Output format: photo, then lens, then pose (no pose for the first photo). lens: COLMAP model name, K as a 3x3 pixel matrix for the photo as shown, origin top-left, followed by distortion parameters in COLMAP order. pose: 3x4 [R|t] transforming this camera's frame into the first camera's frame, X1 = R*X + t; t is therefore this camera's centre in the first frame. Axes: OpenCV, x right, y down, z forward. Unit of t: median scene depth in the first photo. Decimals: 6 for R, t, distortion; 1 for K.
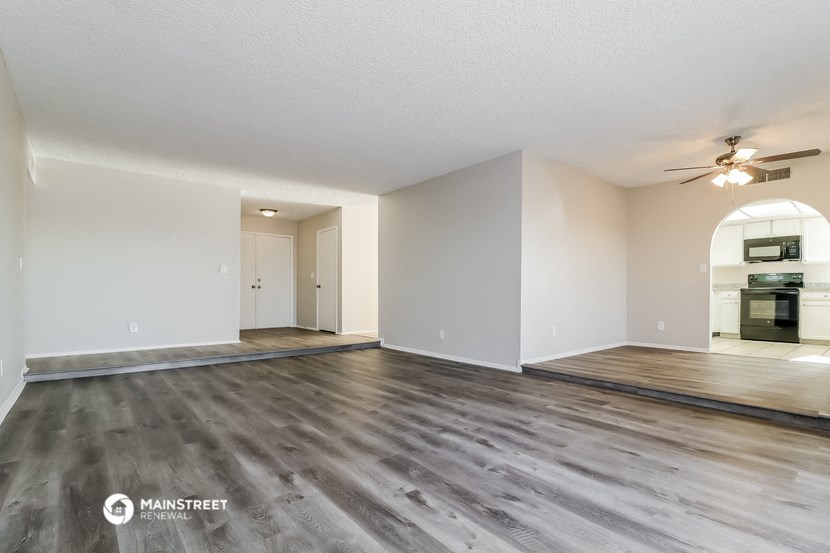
lens RADIAL K [[408.0, 0, 416.7], [0, 408.0, 291.5], [0, 0, 1]] dist [0.001996, 0.000113]
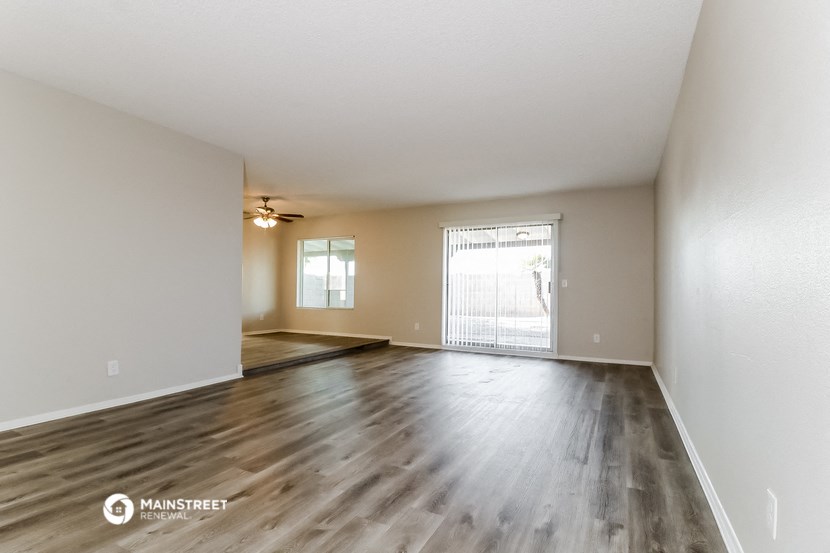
lens RADIAL K [[408.0, 0, 416.7], [0, 408.0, 291.5], [0, 0, 1]] dist [0.001996, 0.000113]
pose [[-0.408142, -0.011212, 0.912849, -0.976367], [-0.009754, 0.999921, 0.007921, -0.030732], [-0.912866, -0.005671, -0.408219, 1.175013]]
